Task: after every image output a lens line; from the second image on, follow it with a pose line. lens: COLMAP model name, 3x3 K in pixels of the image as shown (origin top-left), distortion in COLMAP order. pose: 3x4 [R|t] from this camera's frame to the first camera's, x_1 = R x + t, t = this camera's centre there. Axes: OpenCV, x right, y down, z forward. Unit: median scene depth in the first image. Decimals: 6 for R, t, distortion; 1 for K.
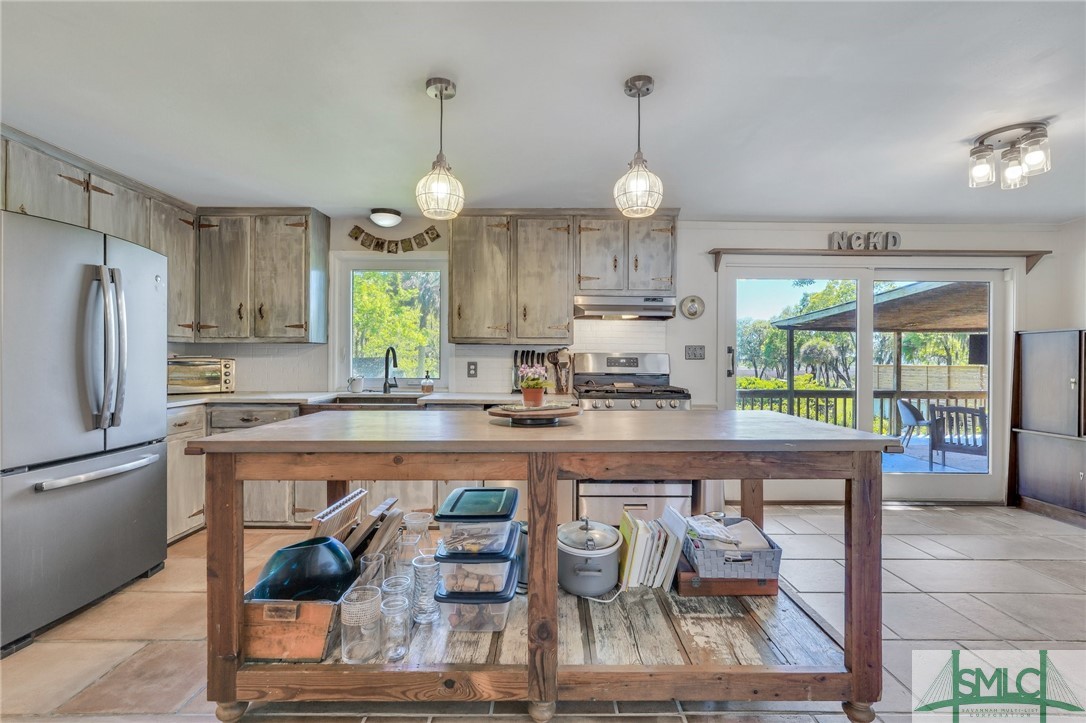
lens RADIAL K [[481.2, 0, 541.7], [0, 481.2, 362.6], [0, 0, 1]] dist [-0.004962, -0.000254]
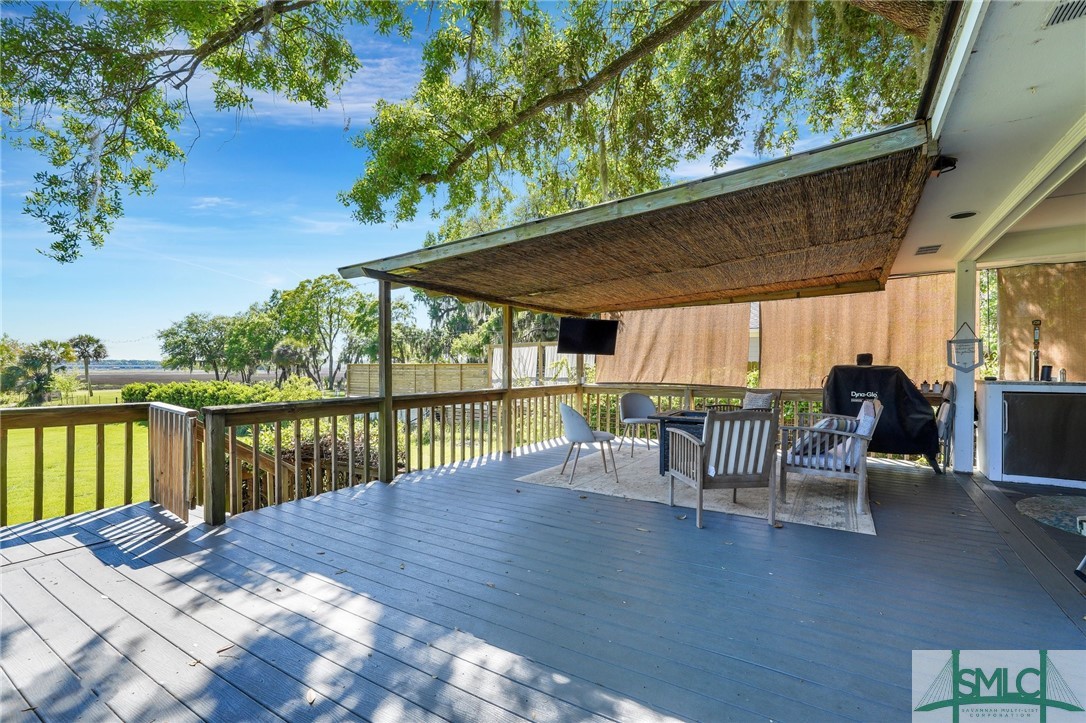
lens RADIAL K [[479.3, 0, 531.9], [0, 479.3, 366.7], [0, 0, 1]] dist [-0.000363, 0.000824]
pose [[0.529473, -0.007294, 0.848295, 0.026156], [0.006116, 0.999970, 0.004781, 0.003756], [-0.848305, 0.002657, 0.529502, 0.095803]]
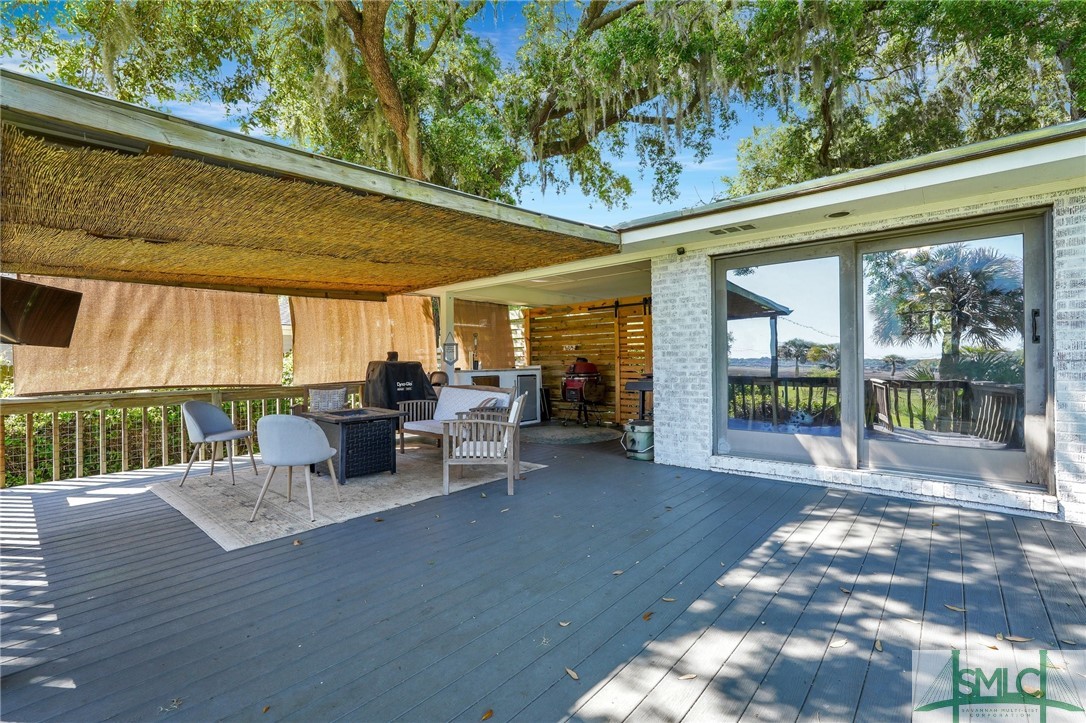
lens RADIAL K [[479.3, 0, 535.4], [0, 479.3, 360.1], [0, 0, 1]] dist [-0.000363, 0.000824]
pose [[-0.740870, 0.001958, 0.671646, 0.105971], [0.007952, 0.999951, 0.005856, 0.003240], [-0.671601, 0.009679, -0.740849, 0.563771]]
